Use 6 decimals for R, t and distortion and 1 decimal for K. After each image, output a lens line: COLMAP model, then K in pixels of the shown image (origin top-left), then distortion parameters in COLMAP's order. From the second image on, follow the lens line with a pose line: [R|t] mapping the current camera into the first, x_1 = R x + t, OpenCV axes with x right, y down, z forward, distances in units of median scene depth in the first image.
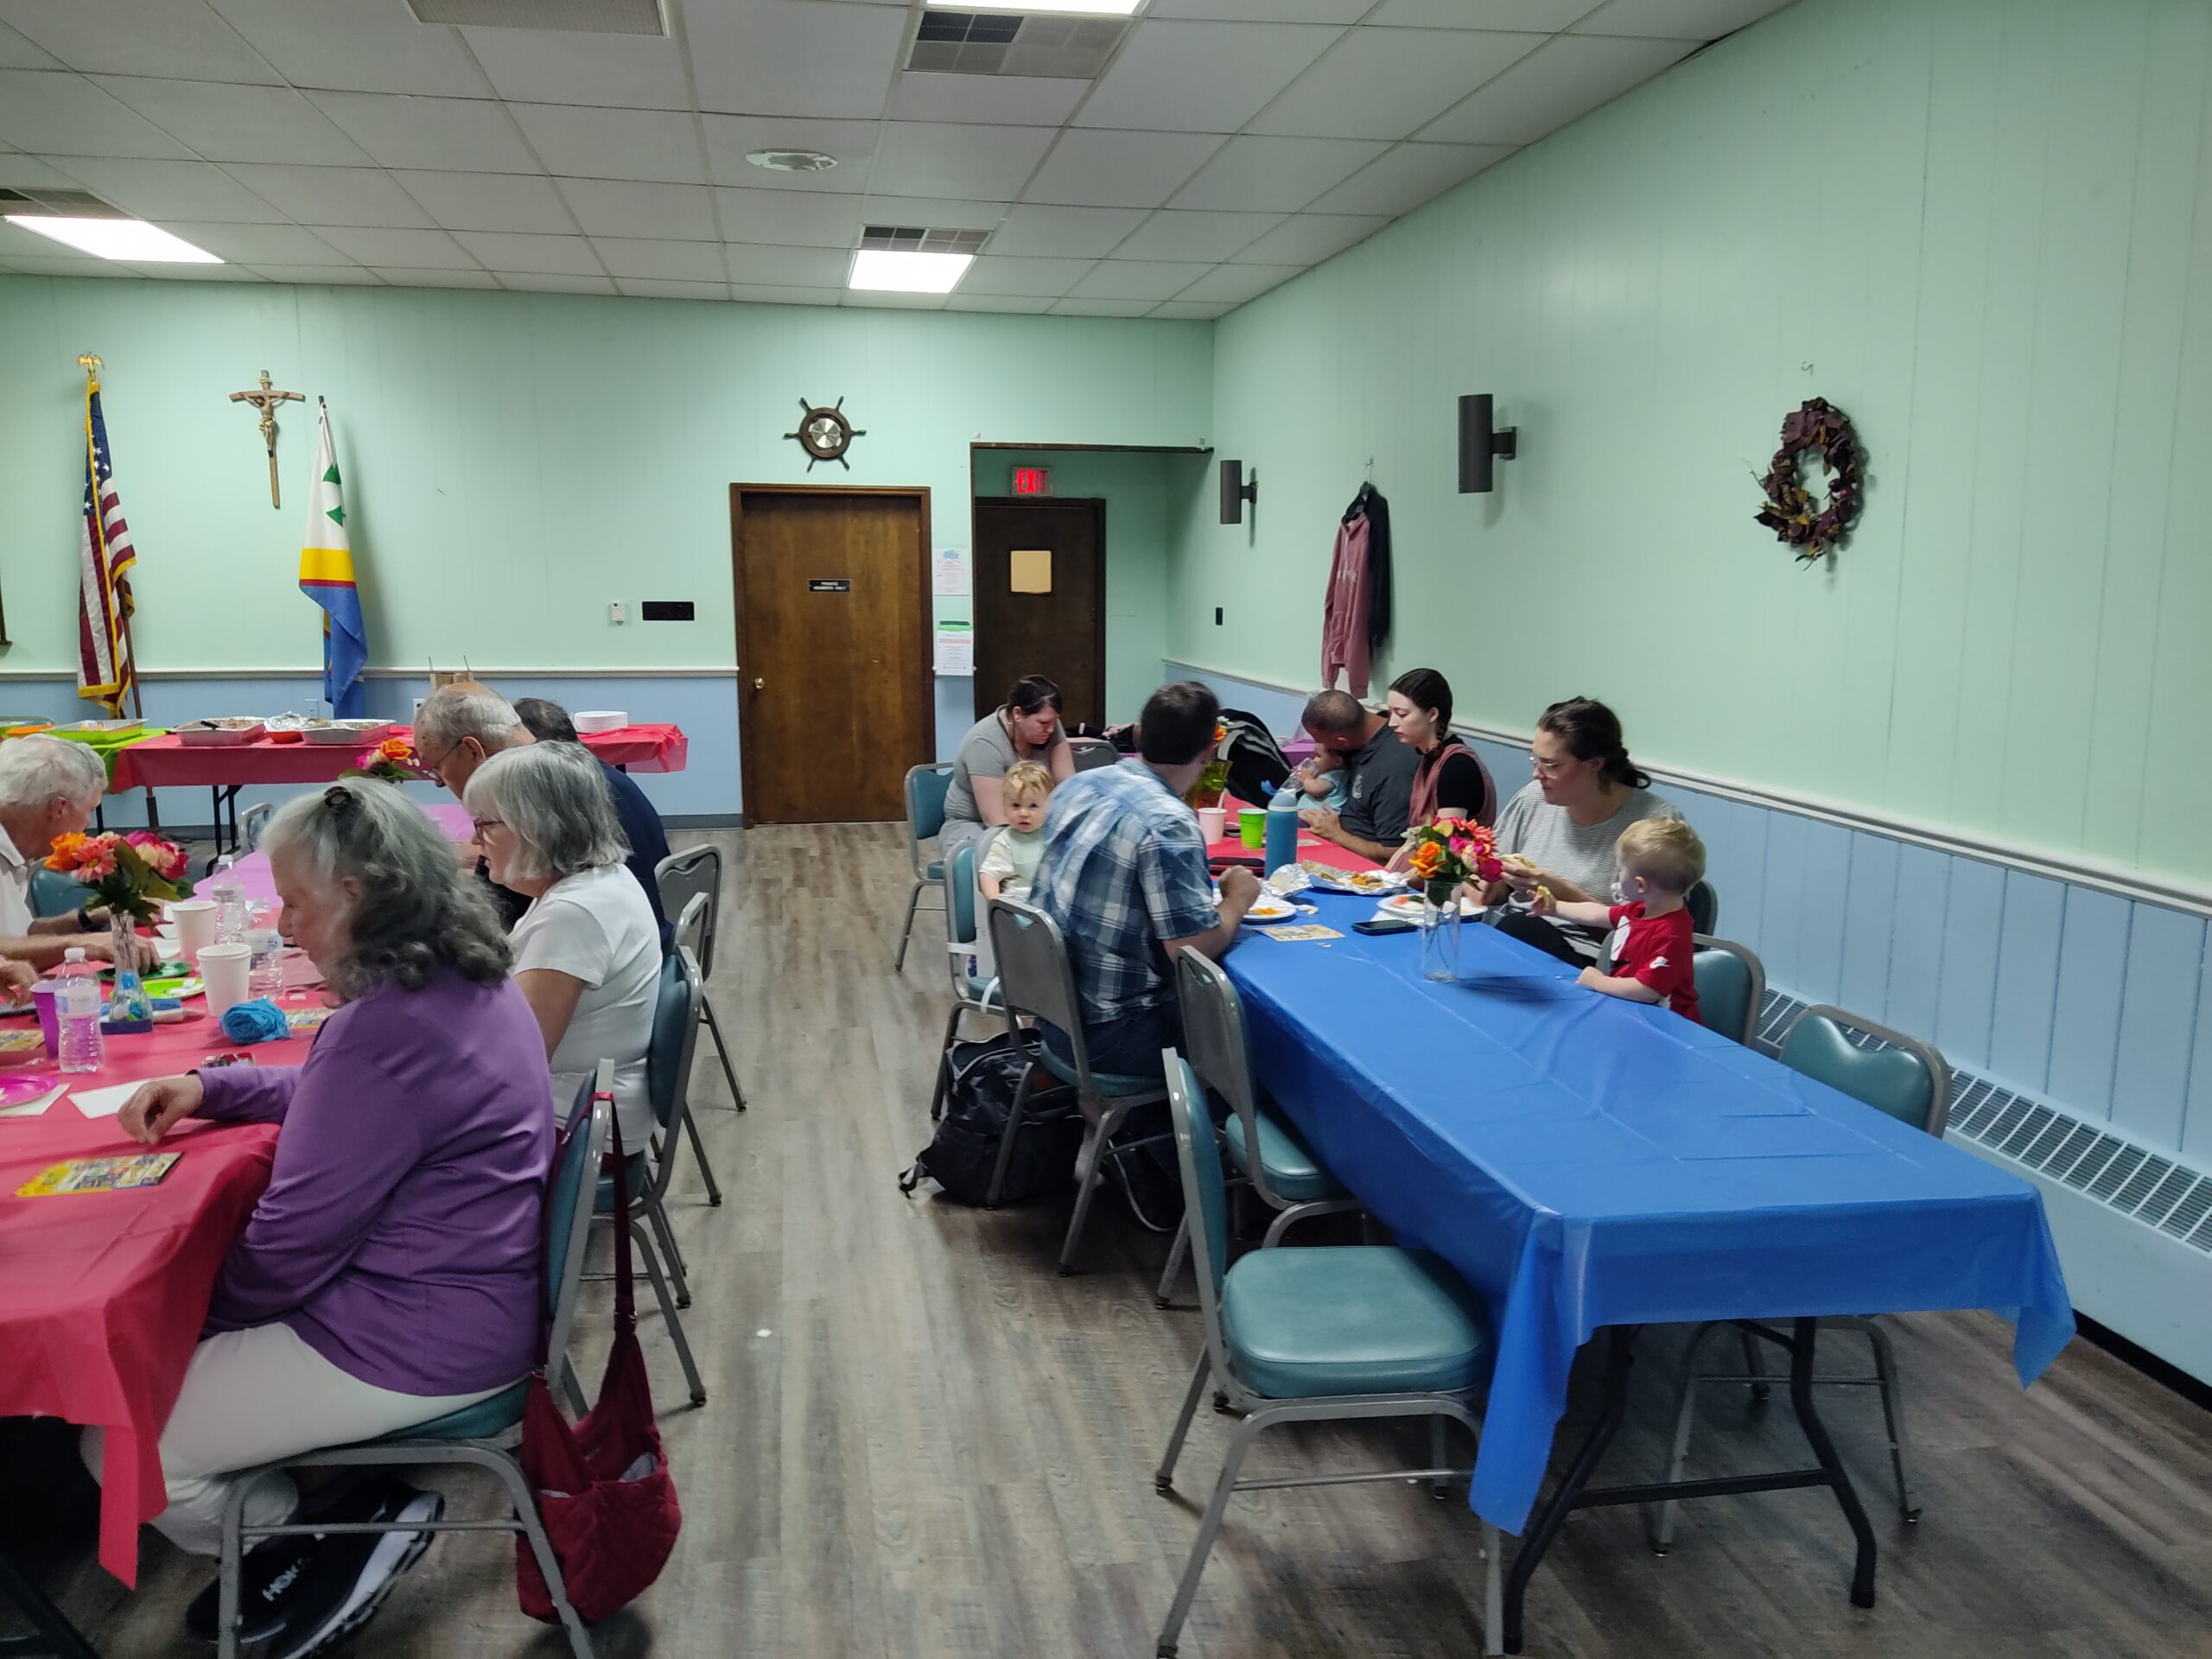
lens RADIAL K [[1598.7, 0, 1104.9], [0, 1598.7, 806.5], [0, 0, 1]] dist [0.056196, -0.075483]
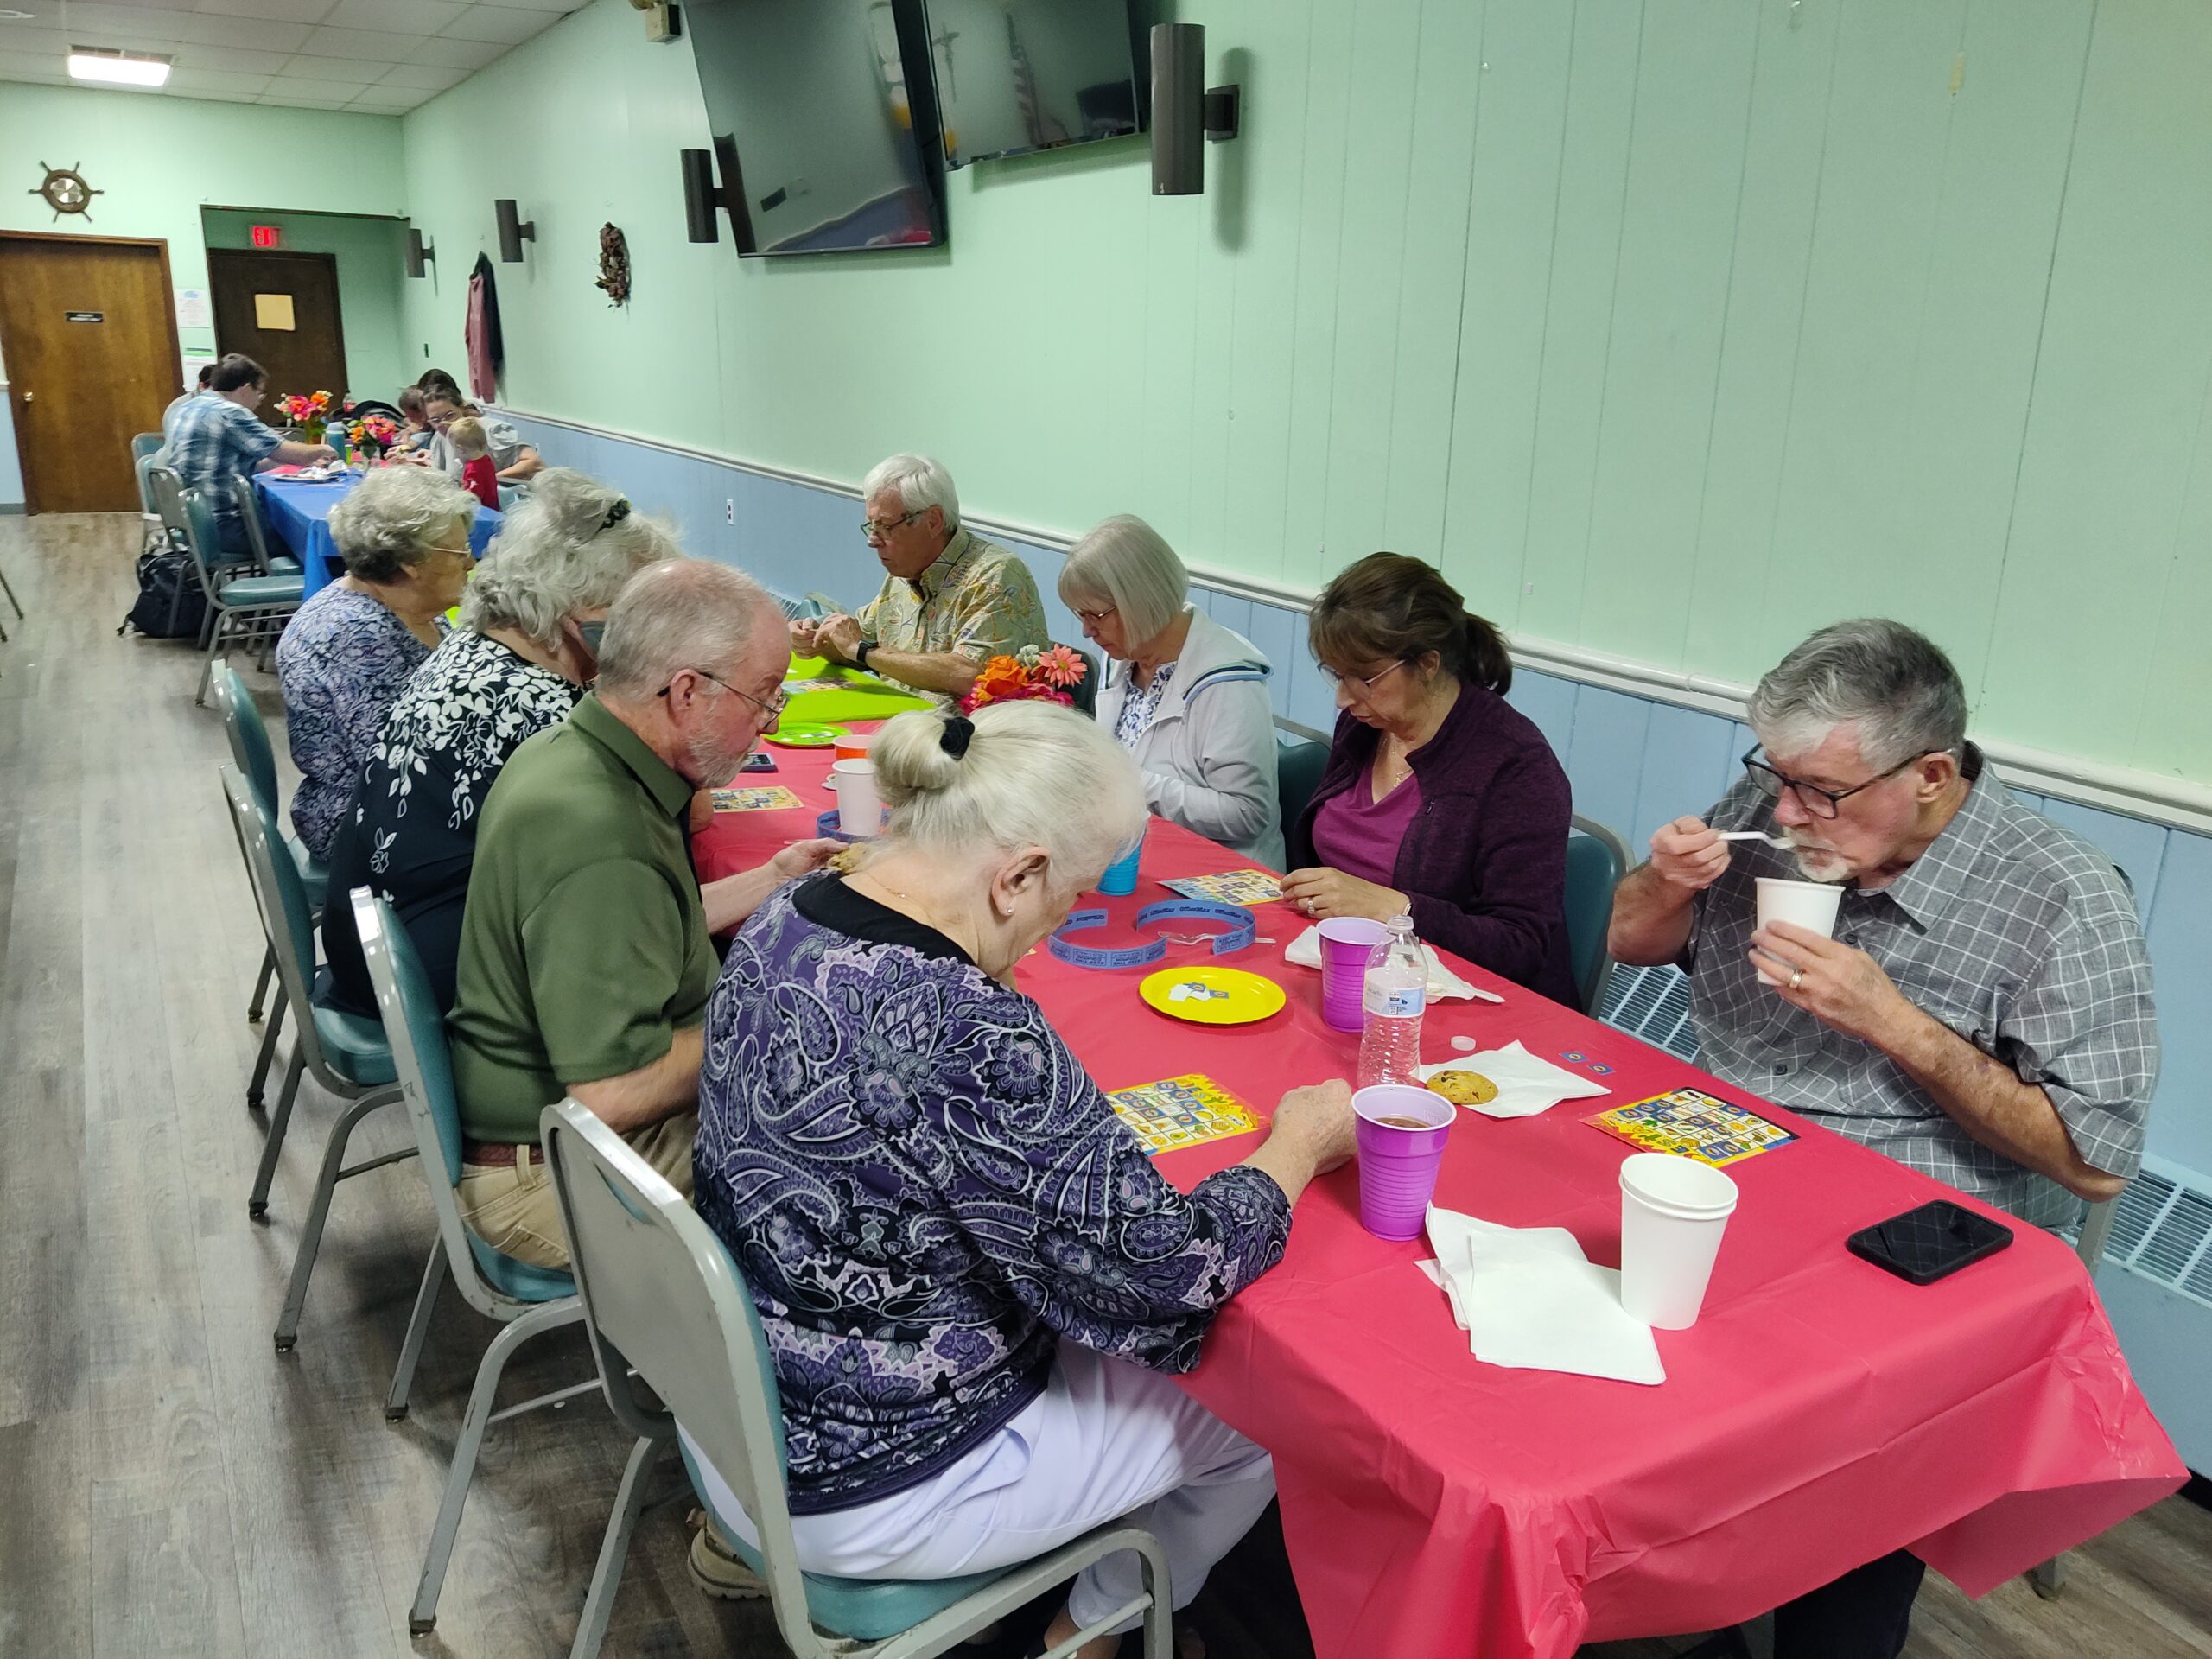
lens RADIAL K [[1598.7, 0, 1120.9], [0, 1598.7, 827.0], [0, 0, 1]] dist [0.056196, -0.075483]
pose [[0.938738, -0.073044, 0.336801, 0.147078], [0.023236, 0.988472, 0.149611, 0.093762], [-0.343846, -0.132620, 0.929614, -0.545152]]
